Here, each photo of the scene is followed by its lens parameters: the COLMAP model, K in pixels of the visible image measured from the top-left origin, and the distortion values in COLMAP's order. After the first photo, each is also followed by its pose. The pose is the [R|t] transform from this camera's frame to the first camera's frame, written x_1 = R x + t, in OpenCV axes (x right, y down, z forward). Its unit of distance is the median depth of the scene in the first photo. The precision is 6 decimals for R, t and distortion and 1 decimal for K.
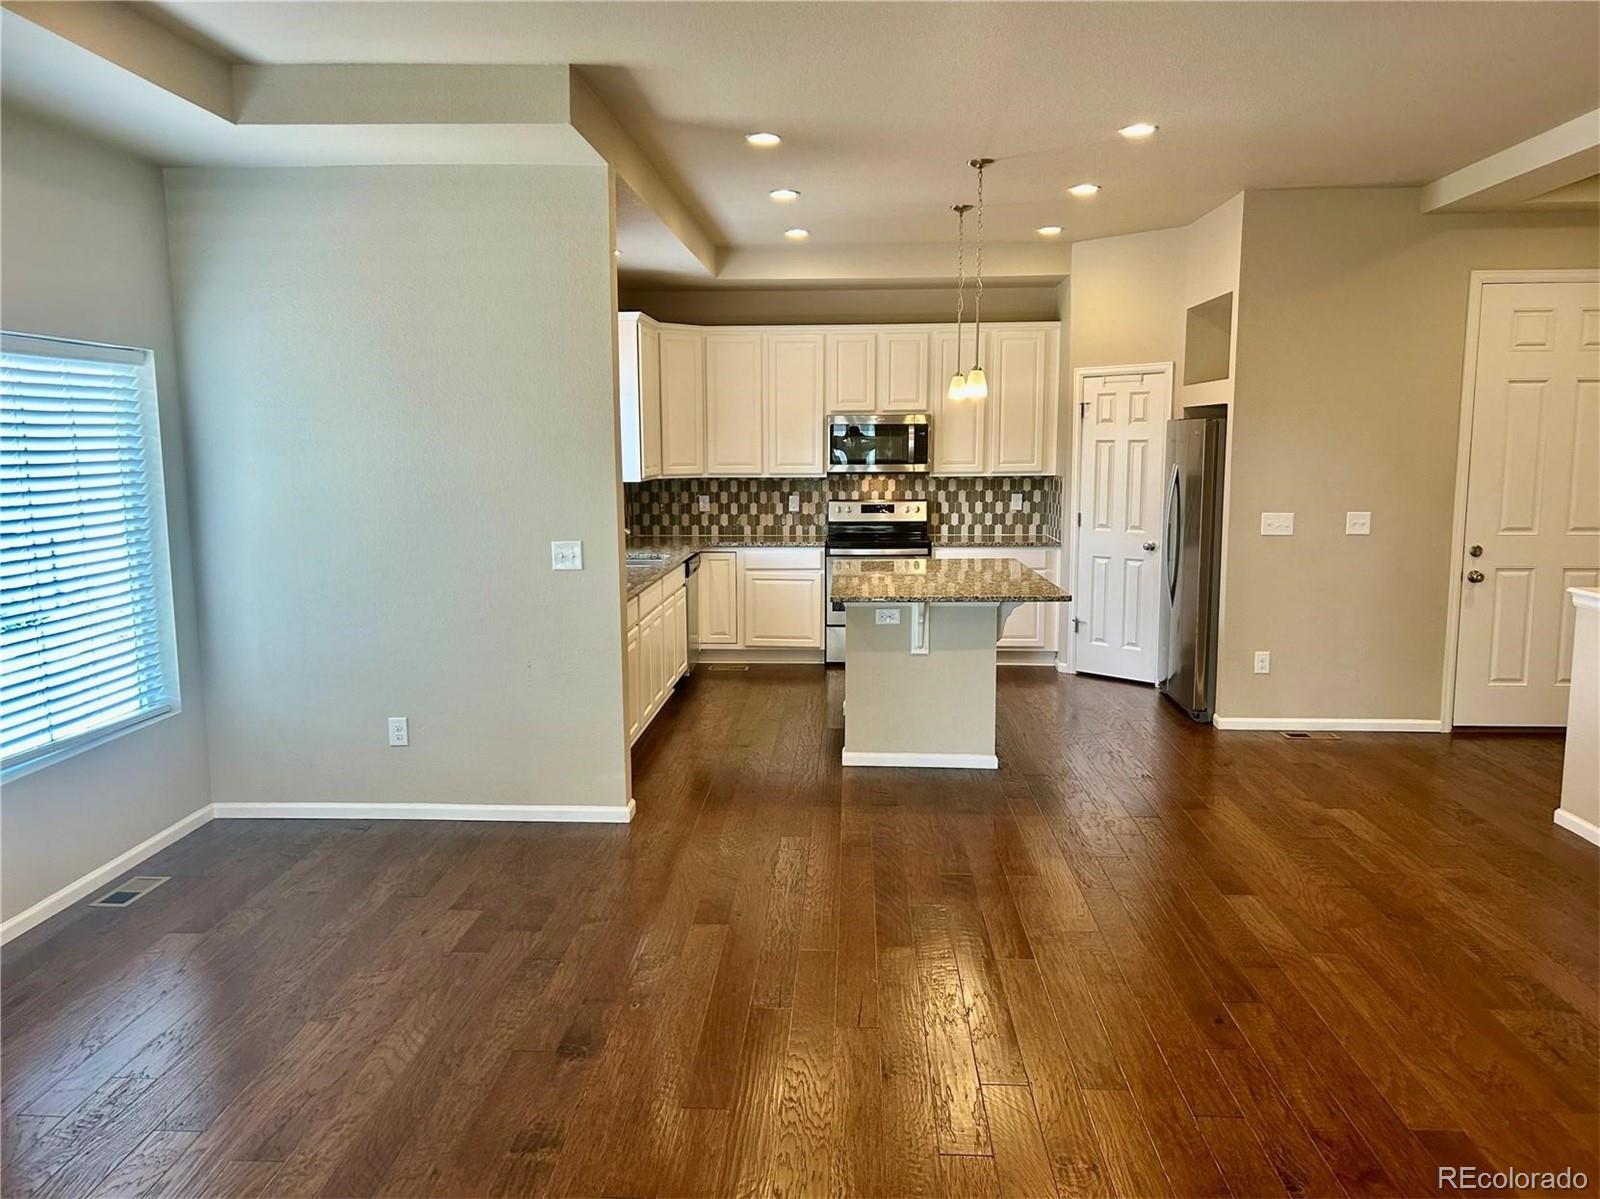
lens RADIAL K [[1200.7, 0, 791.9], [0, 1200.7, 593.0], [0, 0, 1]] dist [0.097026, -0.166167]
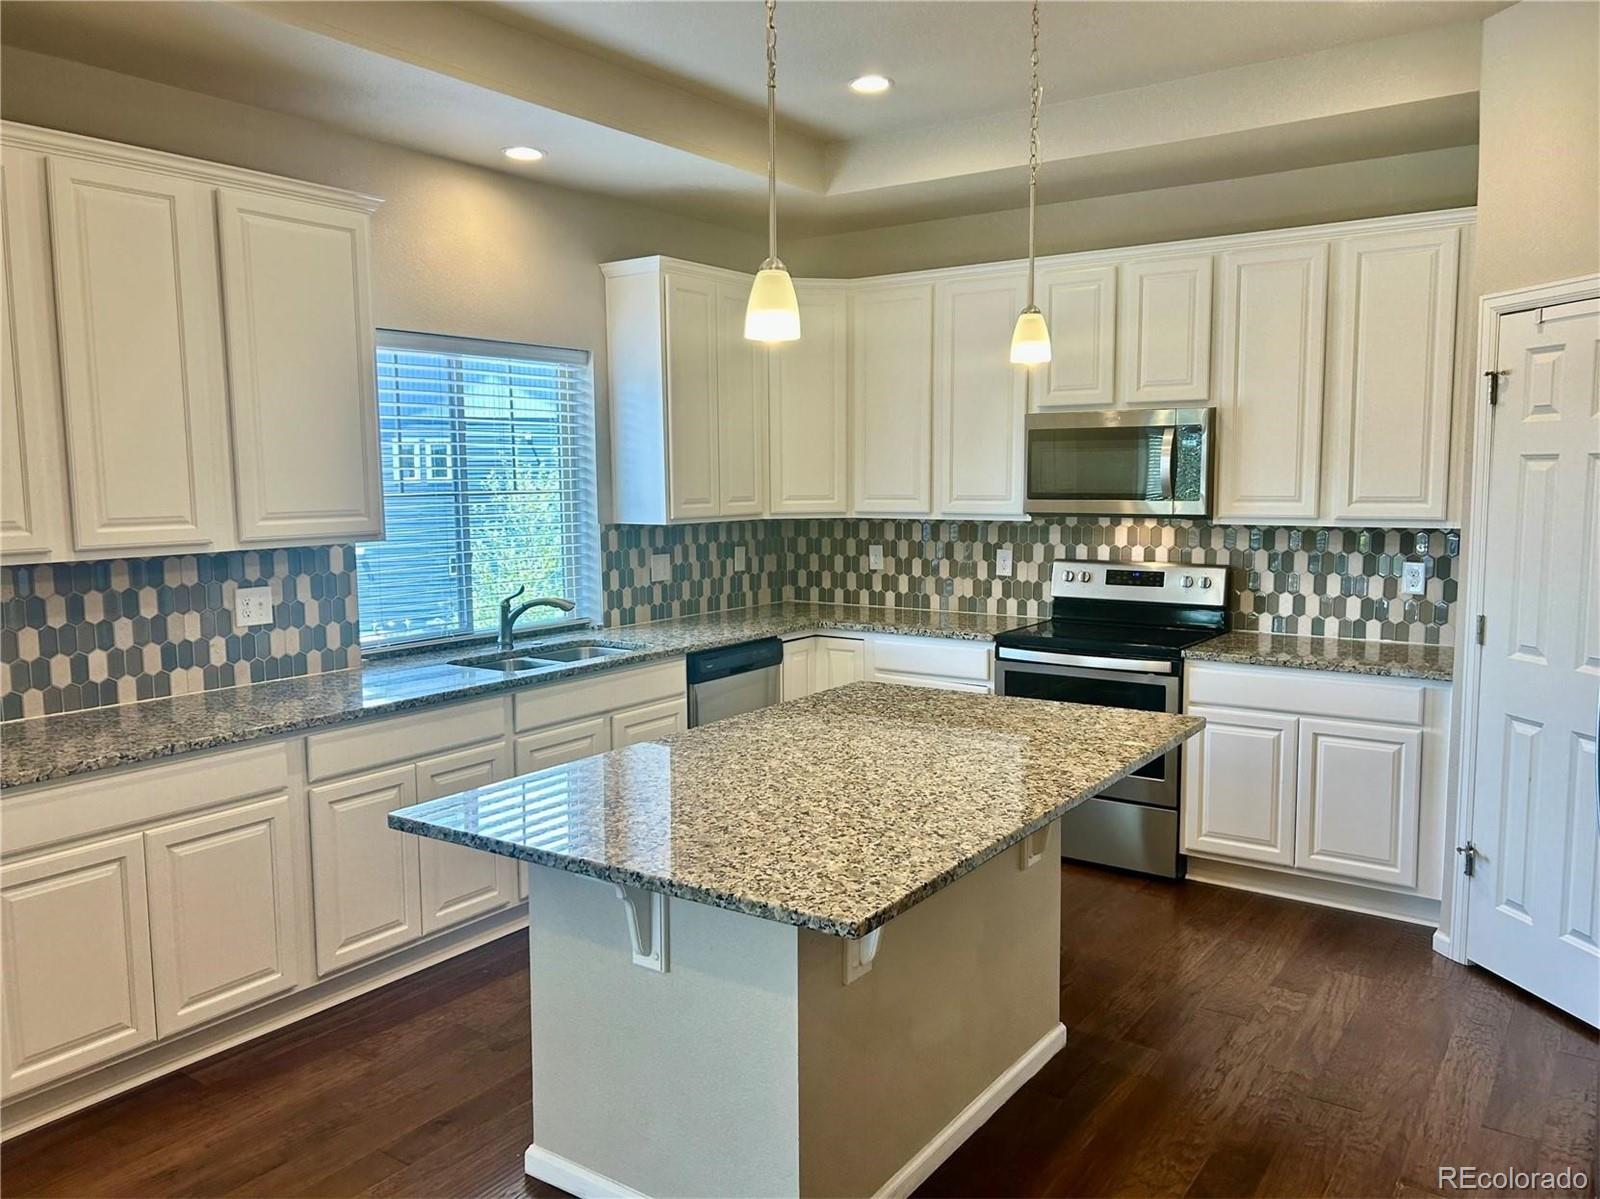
lens RADIAL K [[1200.7, 0, 791.9], [0, 1200.7, 593.0], [0, 0, 1]] dist [0.097026, -0.166167]
pose [[0.845390, 0.053483, -0.531466, 0.237010], [-0.064292, 0.997929, -0.001845, -0.051912], [0.530267, 0.035729, 0.847078, 0.435717]]
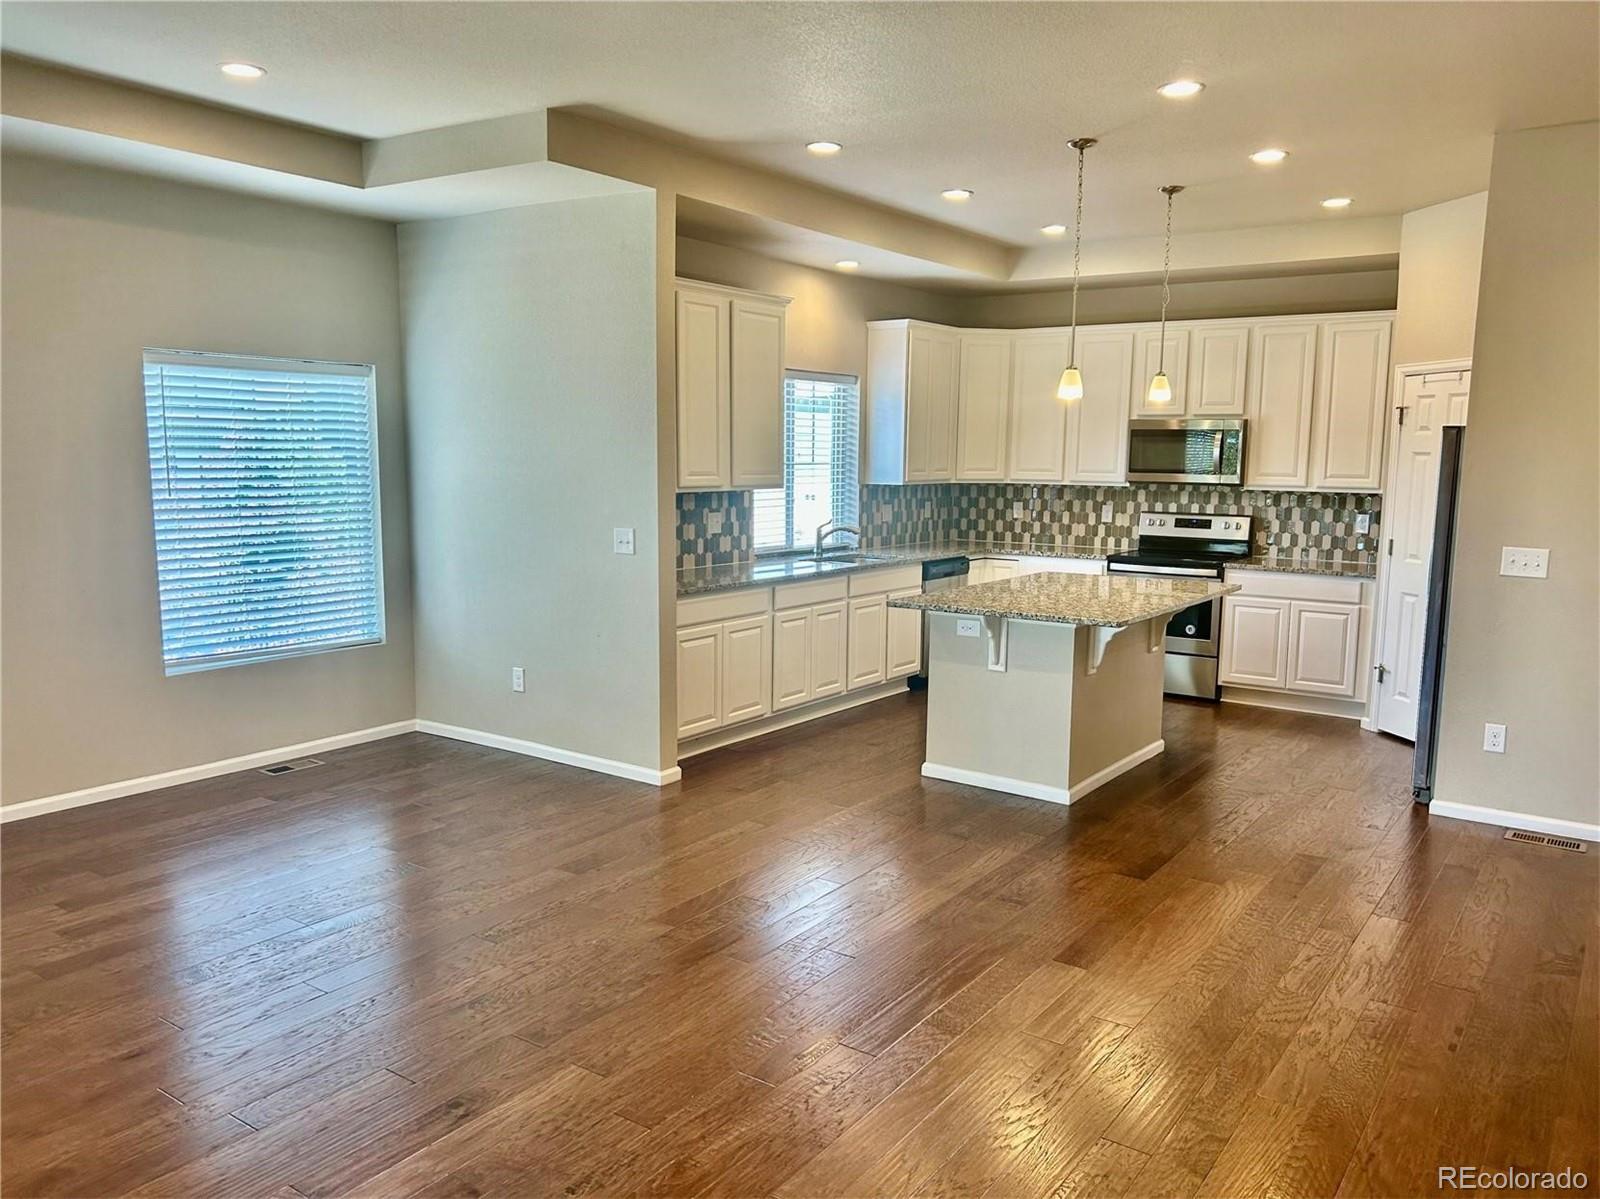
lens RADIAL K [[1206.2, 0, 801.1], [0, 1206.2, 606.0], [0, 0, 1]] dist [0.107891, -0.239309]
pose [[0.845459, 0.085380, -0.527171, 0.309424], [-0.084019, 0.996110, 0.026583, -0.008046], [0.527390, 0.021817, 0.849343, 0.070776]]
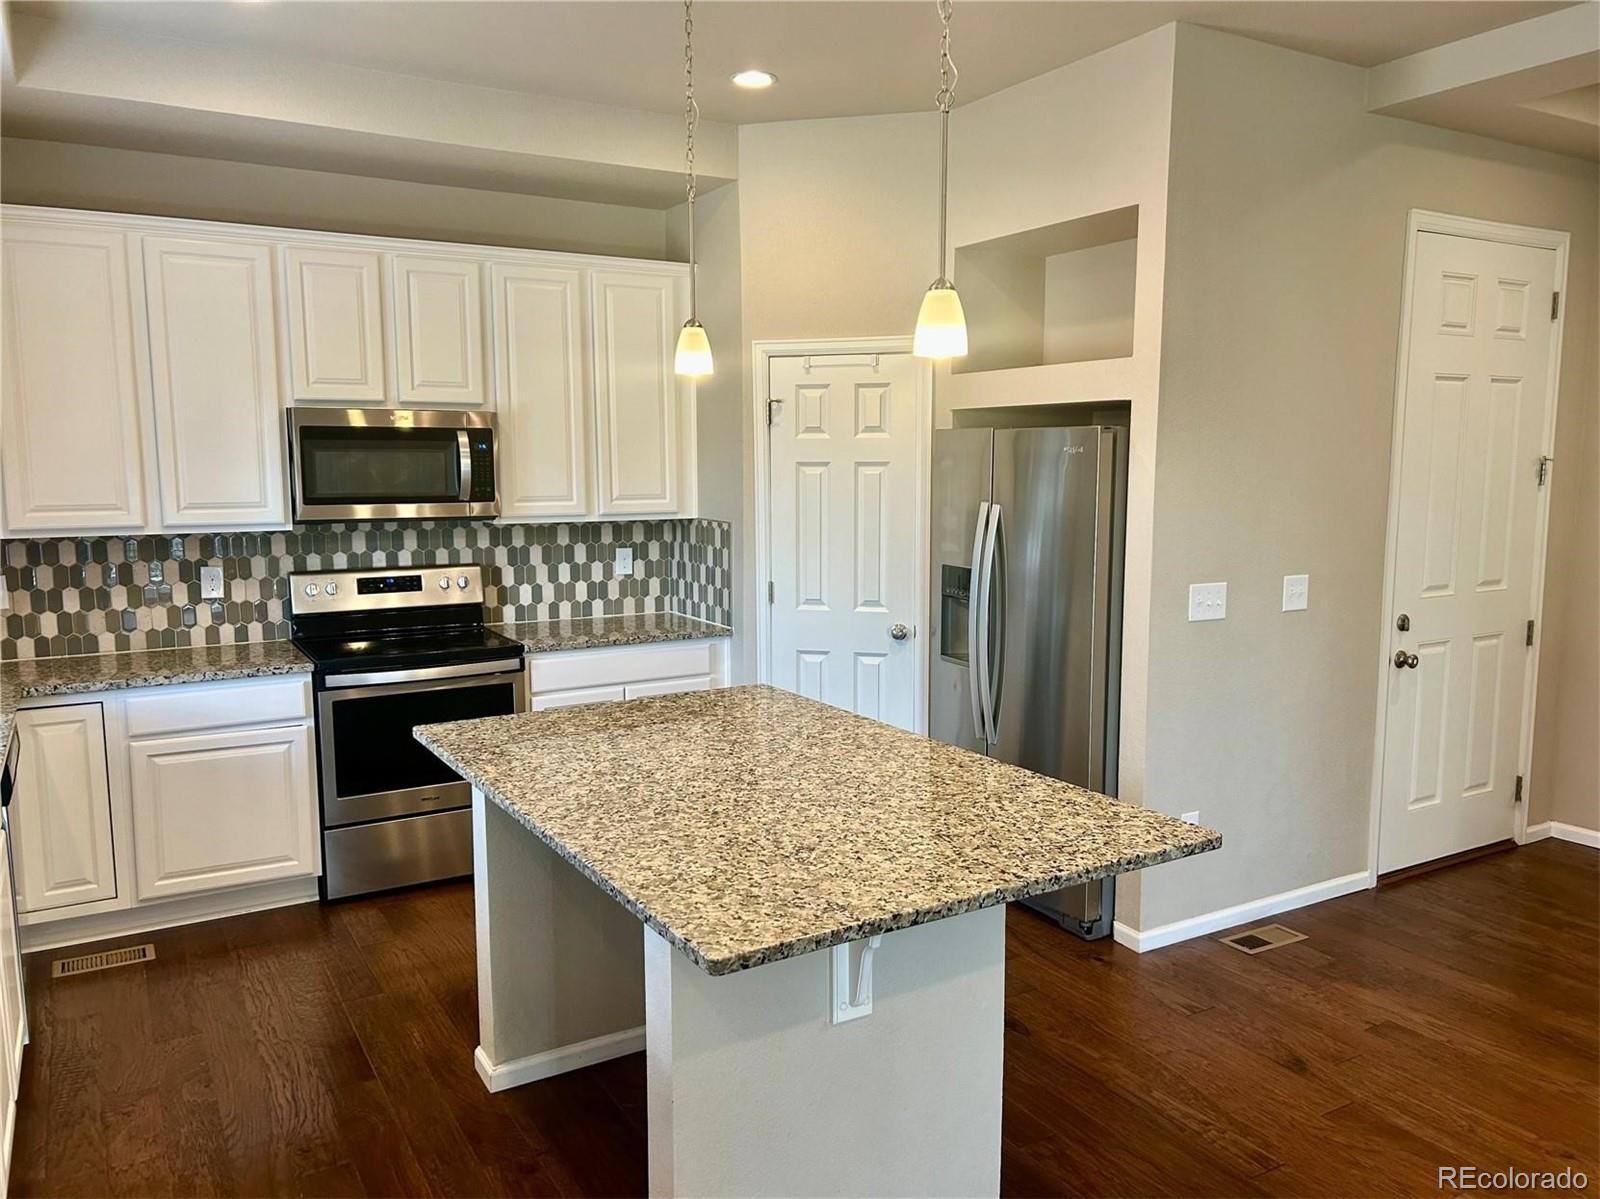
lens RADIAL K [[1196.3, 0, 800.0], [0, 1196.3, 599.5], [0, 0, 1]] dist [0.062263, -0.056930]
pose [[0.835635, -0.063319, 0.545624, -0.070471], [0.067840, 0.997626, 0.011874, -0.057414], [-0.545080, 0.027093, 0.837946, 0.445453]]
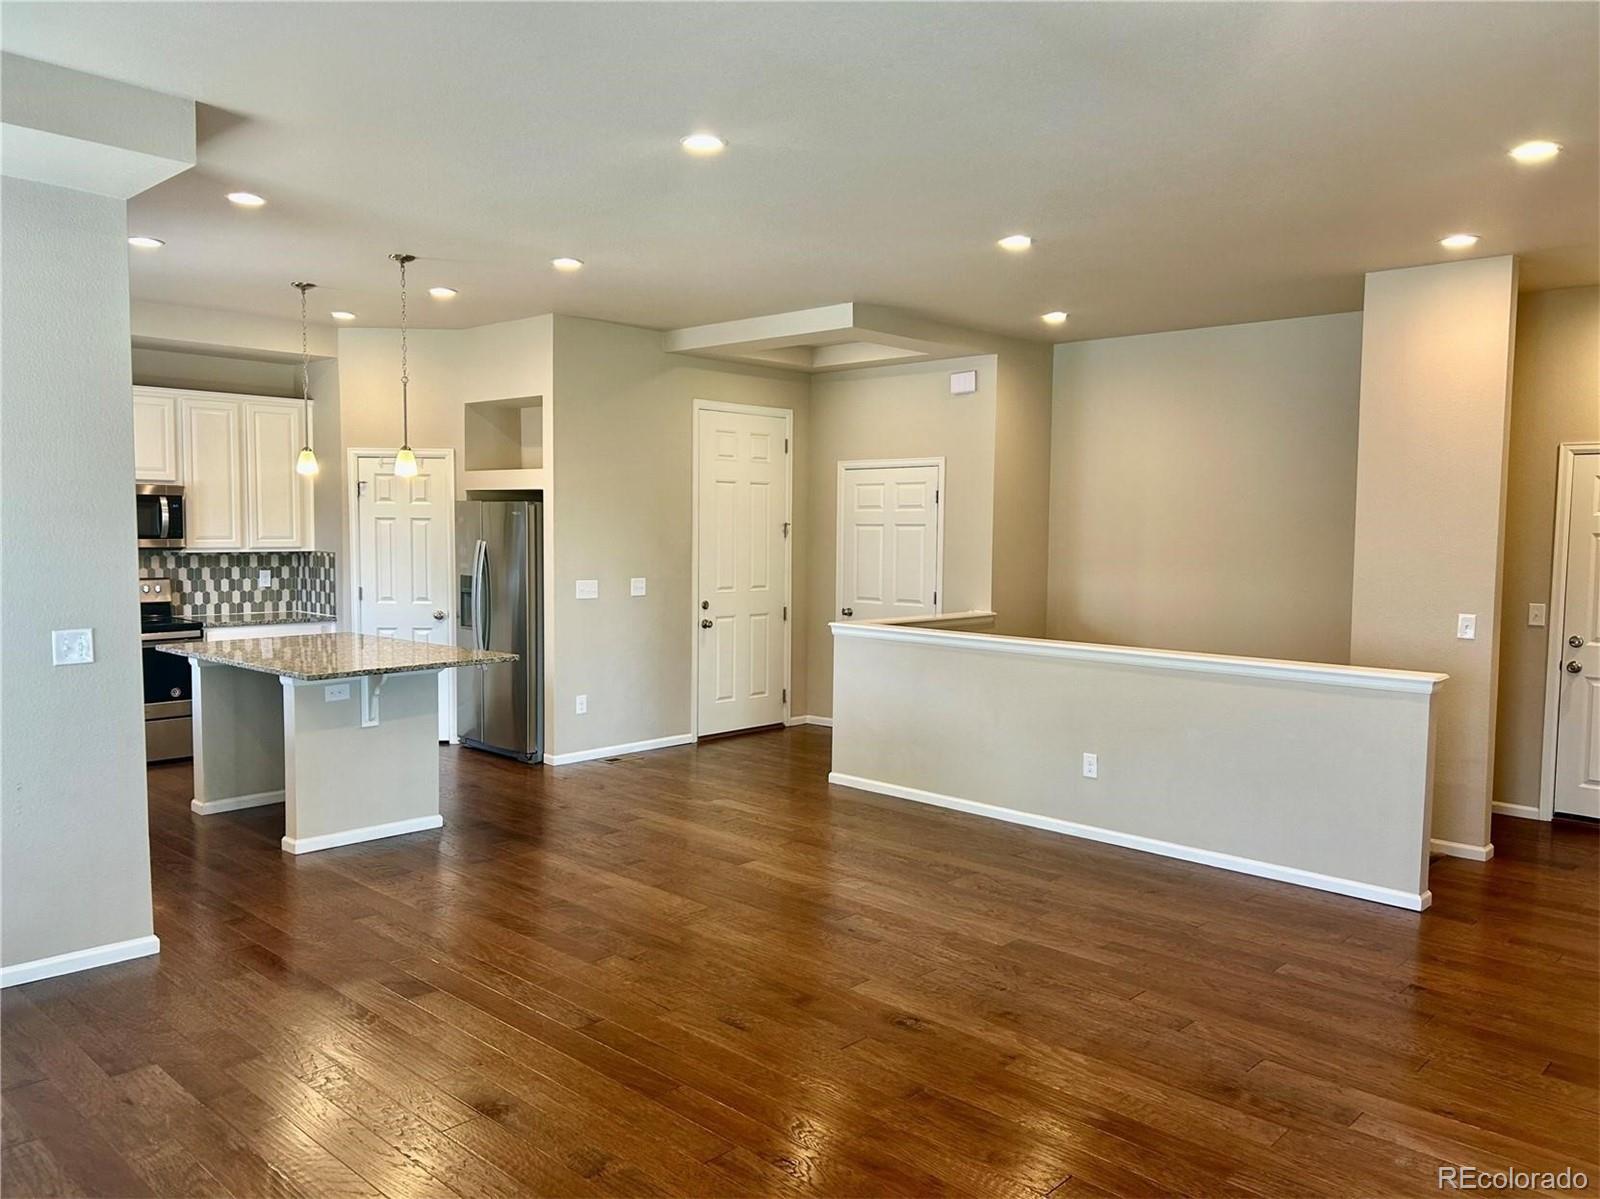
lens RADIAL K [[1187.9, 0, 842.6], [0, 1187.9, 610.9], [0, 0, 1]] dist [0.005458, -0.059497]
pose [[0.620386, -0.044979, 0.783006, -0.273917], [0.082909, 0.996521, -0.008446, -0.002907], [-0.779902, 0.070158, 0.621957, 0.044908]]
